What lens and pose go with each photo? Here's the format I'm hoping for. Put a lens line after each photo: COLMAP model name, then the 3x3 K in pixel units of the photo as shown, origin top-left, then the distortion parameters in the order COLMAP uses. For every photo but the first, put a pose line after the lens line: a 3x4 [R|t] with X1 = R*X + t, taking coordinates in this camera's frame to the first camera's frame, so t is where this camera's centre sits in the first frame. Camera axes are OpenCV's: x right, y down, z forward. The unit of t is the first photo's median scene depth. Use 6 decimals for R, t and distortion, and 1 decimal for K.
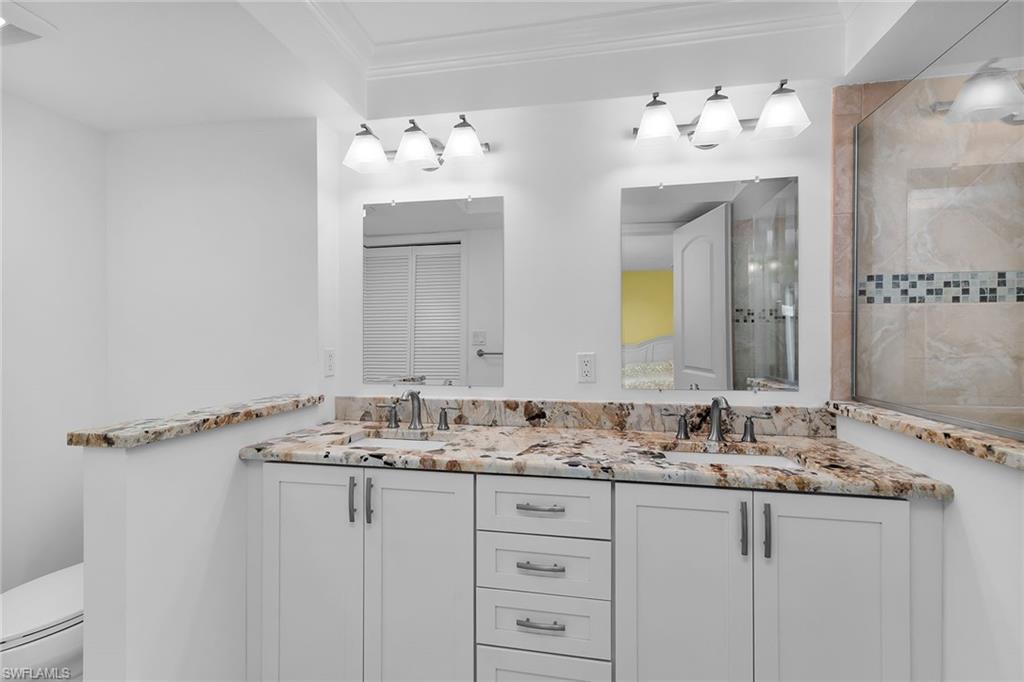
lens RADIAL K [[505.9, 0, 492.3], [0, 505.9, 333.5], [0, 0, 1]] dist [0.005083, 0.000208]
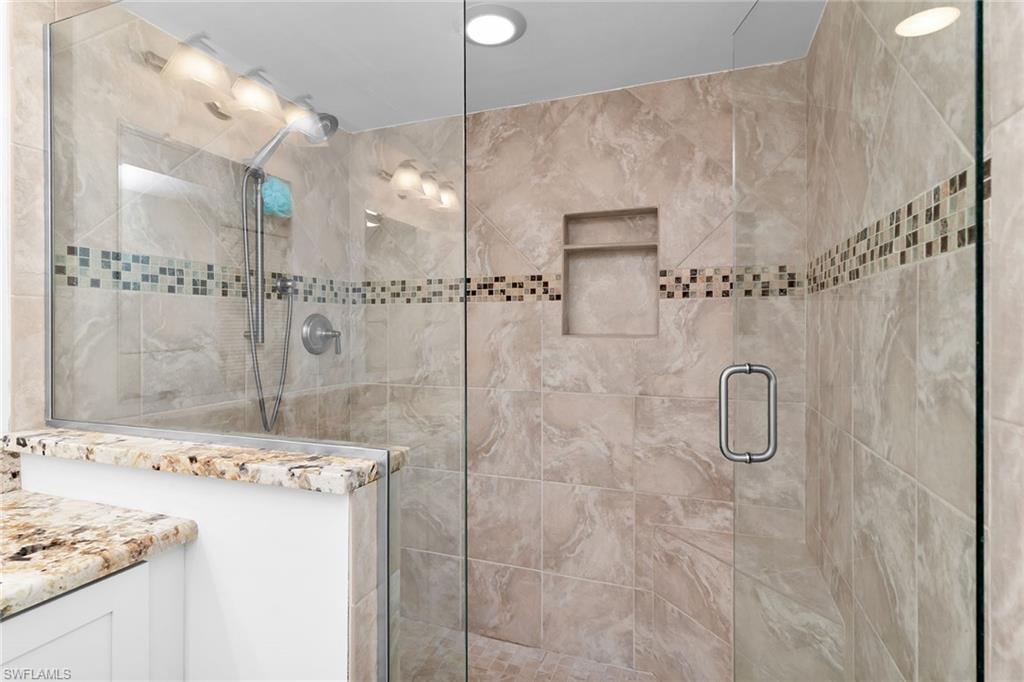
lens RADIAL K [[505.9, 0, 492.3], [0, 505.9, 333.5], [0, 0, 1]] dist [0.005083, 0.000208]
pose [[0.181021, -0.010856, 0.983419, 0.153577], [-0.008497, 0.999884, 0.012602, -0.006723], [-0.983443, -0.010638, 0.180908, 0.298053]]
